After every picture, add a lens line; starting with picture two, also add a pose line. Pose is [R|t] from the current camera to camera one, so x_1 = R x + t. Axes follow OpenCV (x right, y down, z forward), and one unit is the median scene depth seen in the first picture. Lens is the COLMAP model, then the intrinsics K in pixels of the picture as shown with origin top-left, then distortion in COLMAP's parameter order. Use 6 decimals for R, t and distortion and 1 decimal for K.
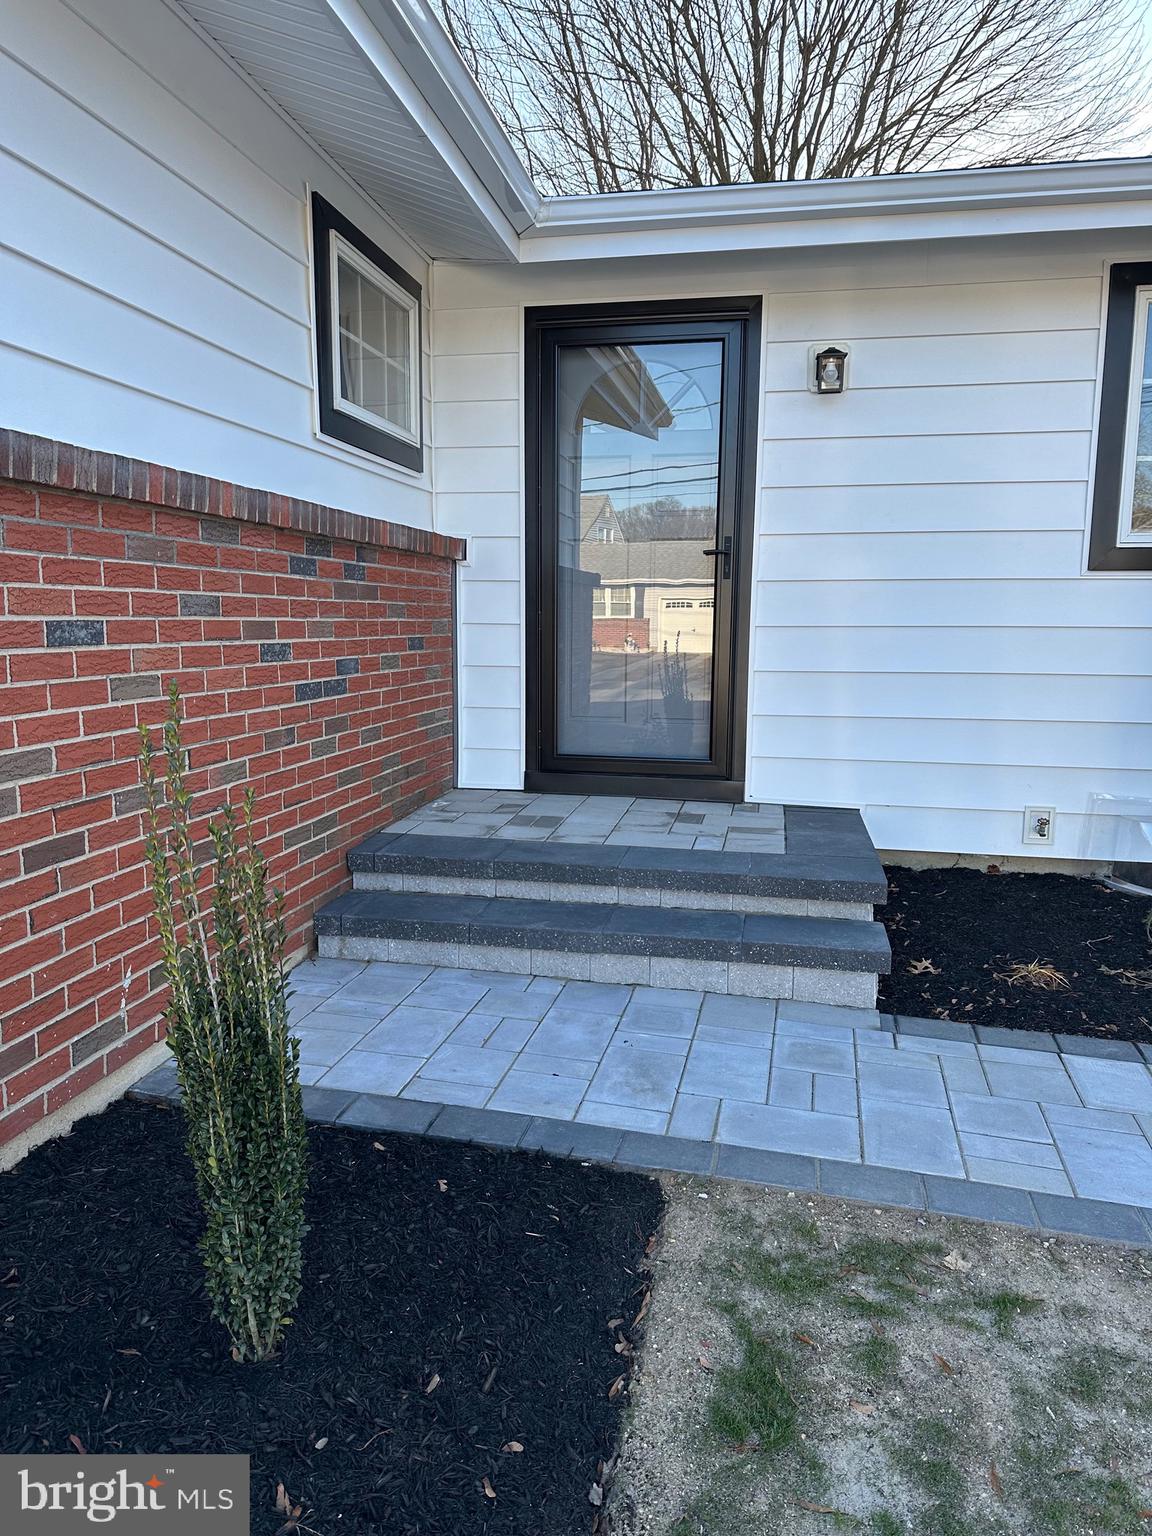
lens RADIAL K [[1067.1, 0, 563.7], [0, 1067.1, 768.1], [0, 0, 1]] dist [0.146383, -0.234977]
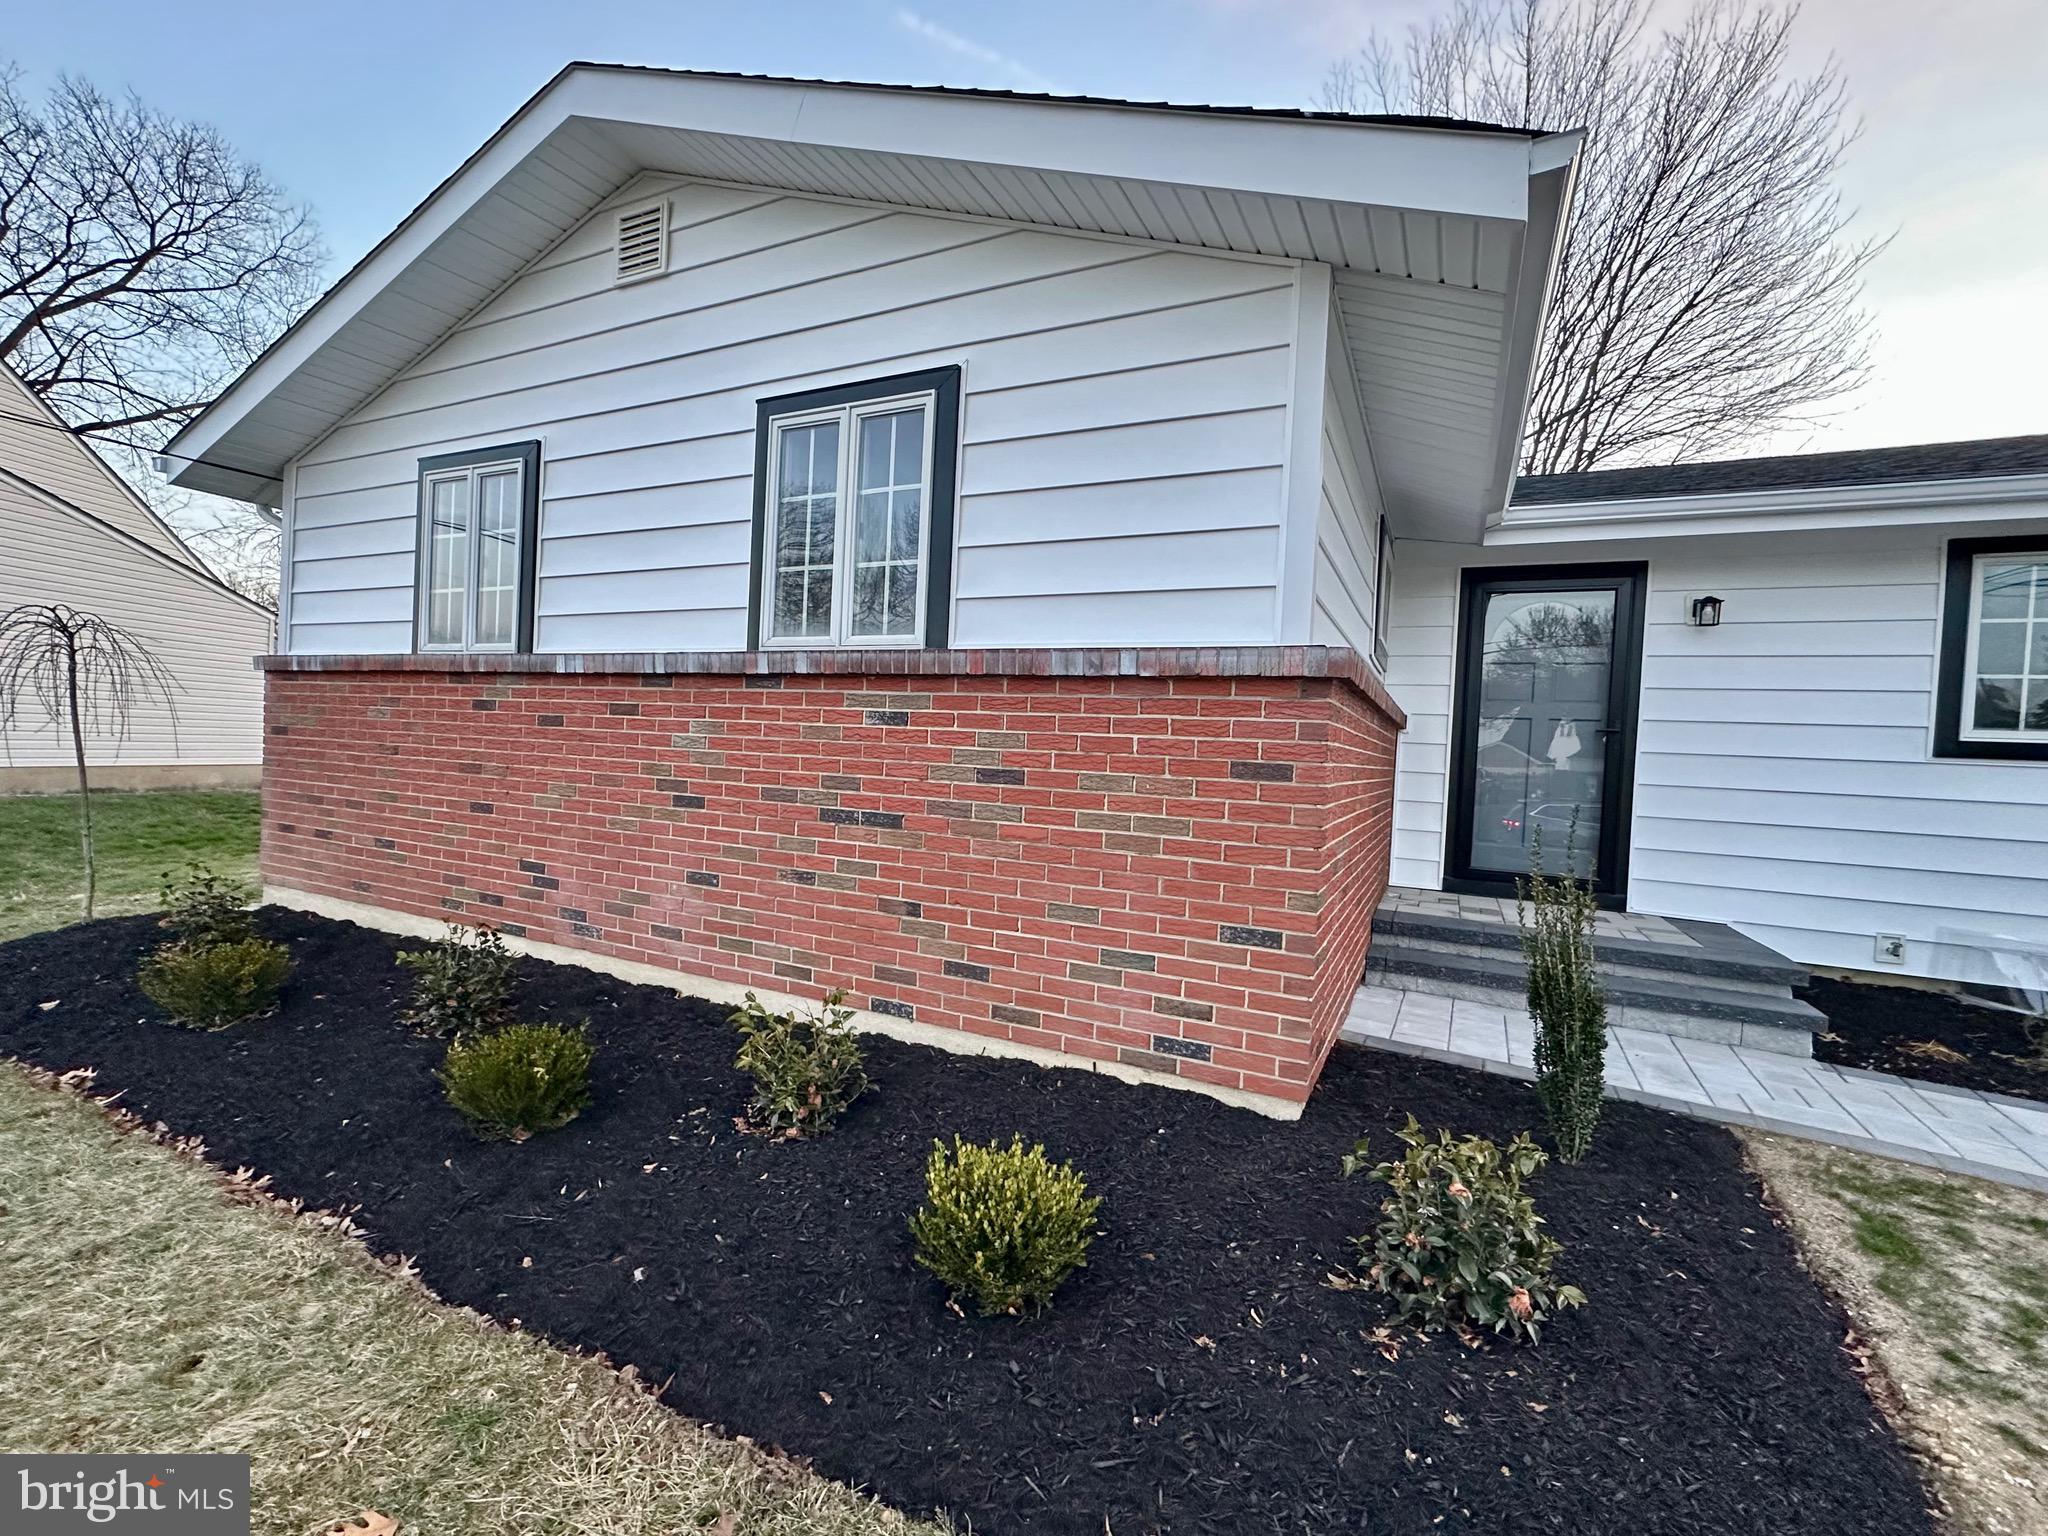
lens RADIAL K [[876.7, 0, 1024.0], [0, 876.7, 768.0], [0, 0, 1]] dist [-0.002114, 0.000450]
pose [[0.968007, 0.046007, -0.246670, -0.407948], [-0.077190, 0.989977, -0.118271, 0.055273], [0.238756, 0.133527, 0.961855, -0.366742]]
